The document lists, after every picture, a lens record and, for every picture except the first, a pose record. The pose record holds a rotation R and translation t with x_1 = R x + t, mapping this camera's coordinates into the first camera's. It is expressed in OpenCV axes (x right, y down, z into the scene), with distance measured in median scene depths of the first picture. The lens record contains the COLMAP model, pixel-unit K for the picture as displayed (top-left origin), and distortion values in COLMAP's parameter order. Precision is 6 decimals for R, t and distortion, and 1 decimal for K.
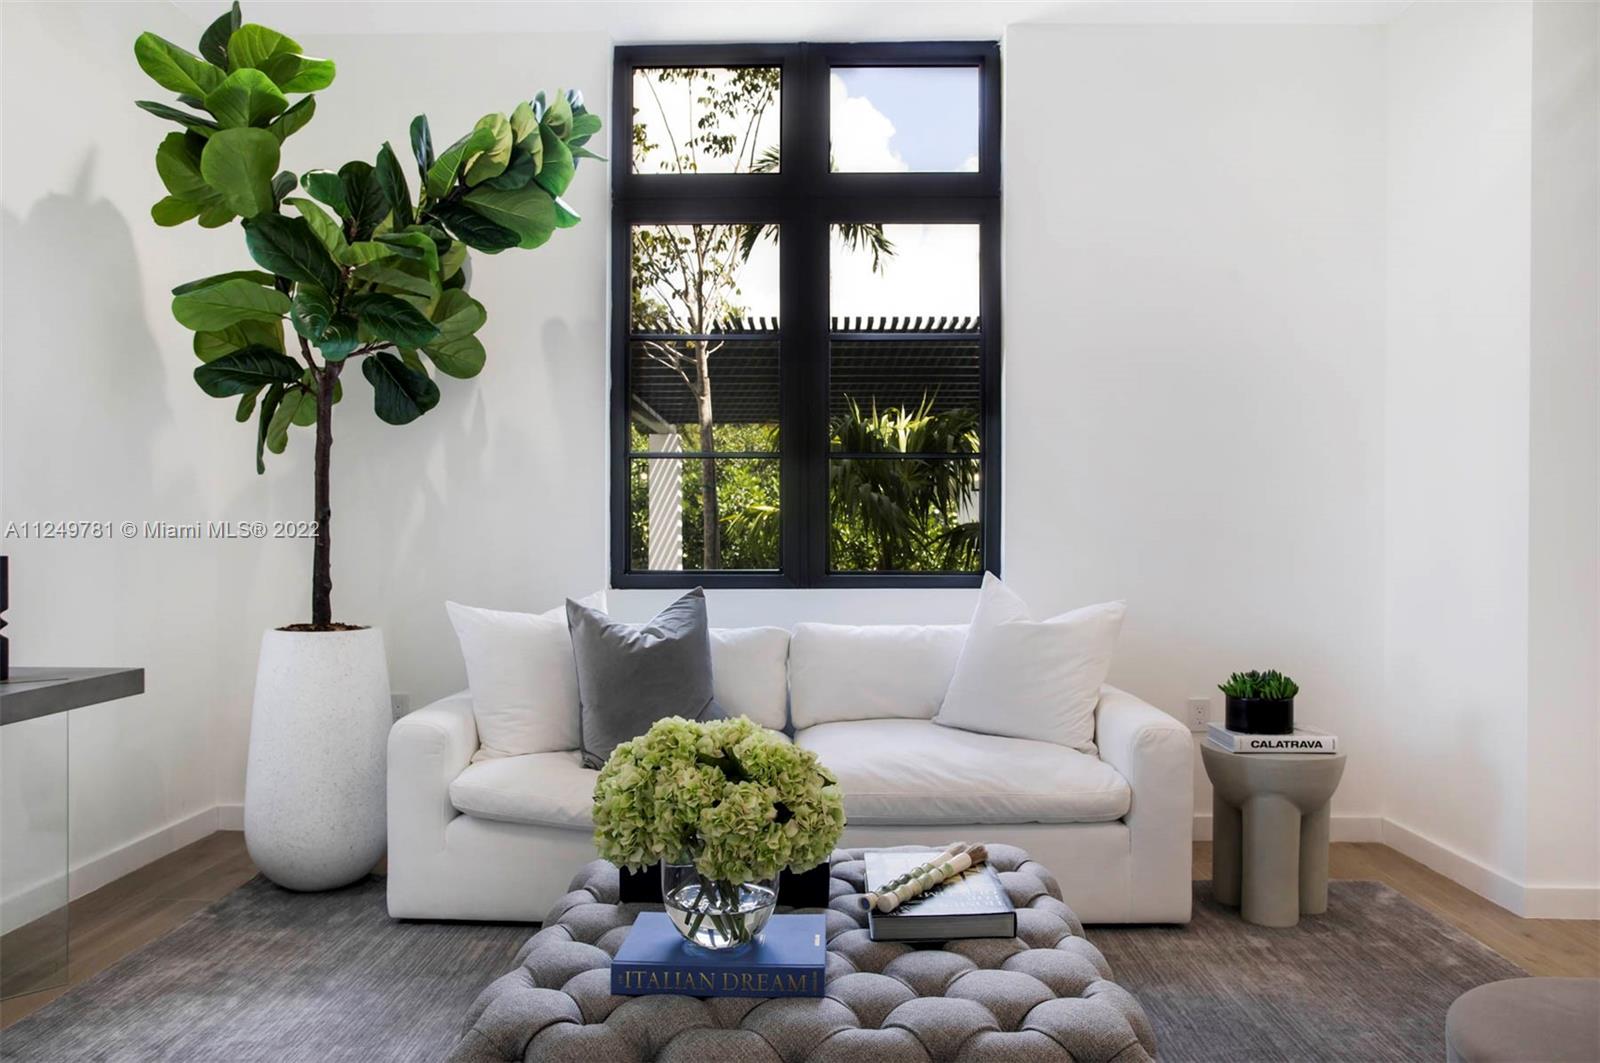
lens RADIAL K [[809.5, 0, 800.4], [0, 809.5, 545.1], [0, 0, 1]] dist [-0.078342, 0.038331]
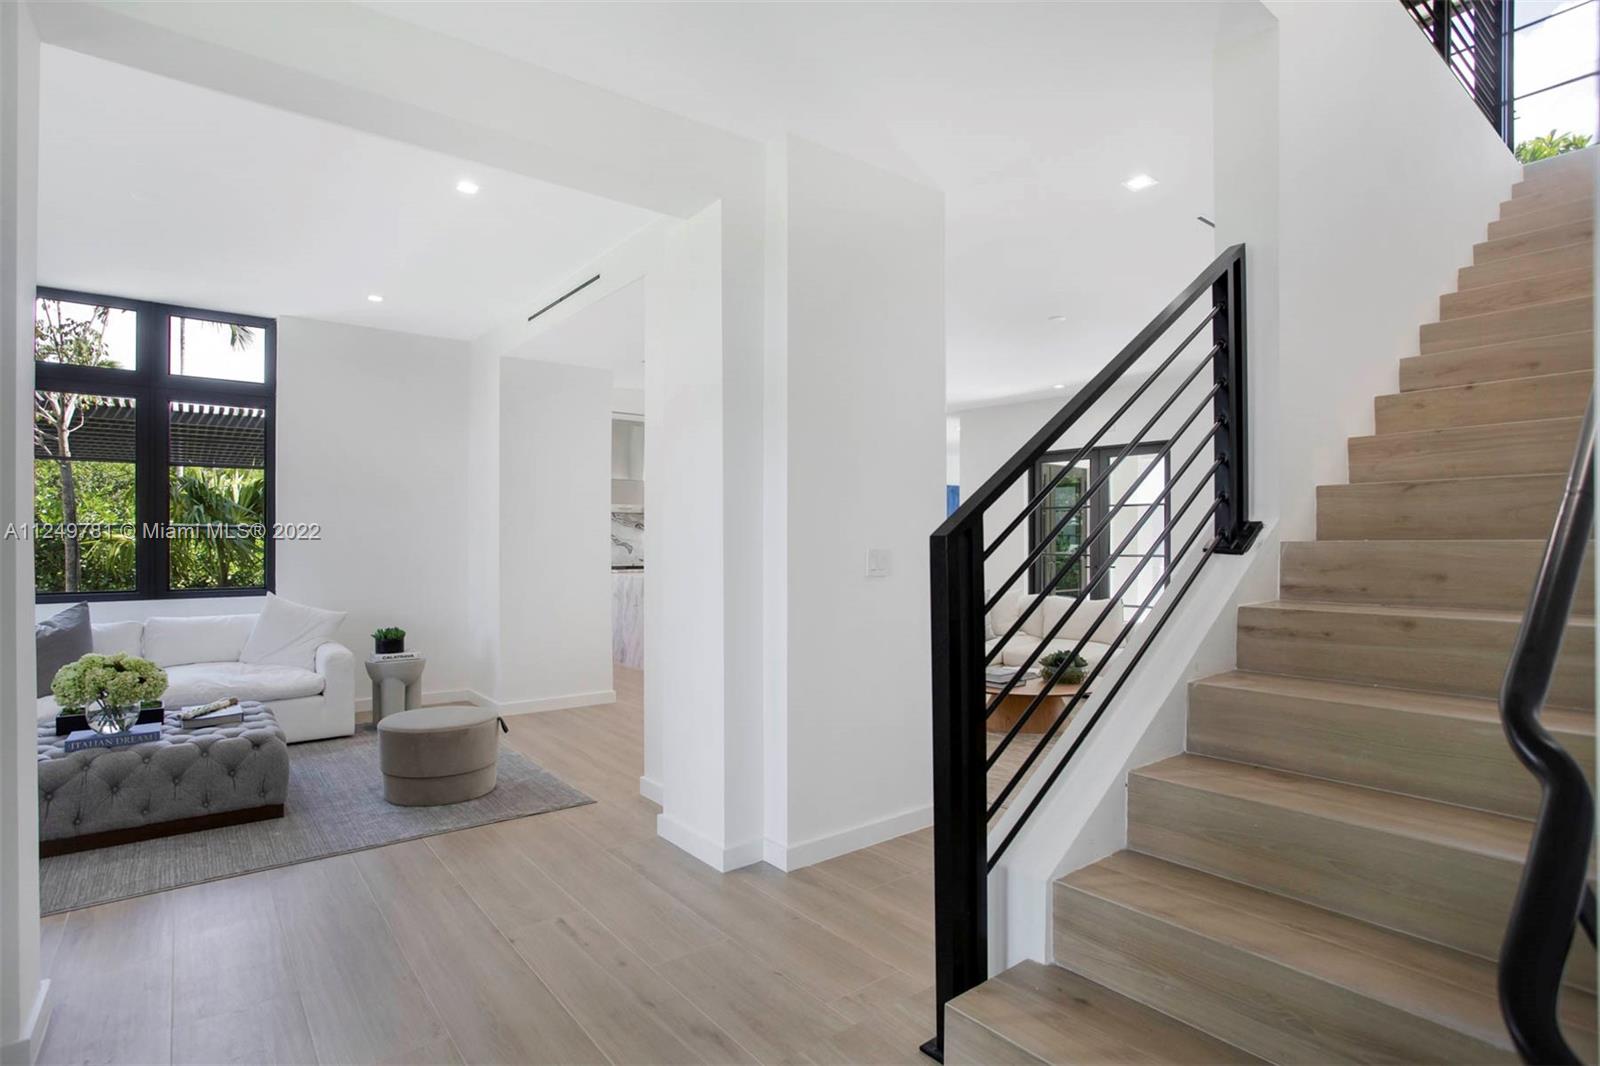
lens RADIAL K [[809.5, 0, 800.4], [0, 809.5, 546.6], [0, 0, 1]] dist [-0.078342, 0.038331]
pose [[0.772146, -0.004056, 0.635432, 0.017452], [-0.012259, 0.999698, 0.021277, -0.150219], [-0.635326, -0.024219, 0.771864, -1.621342]]
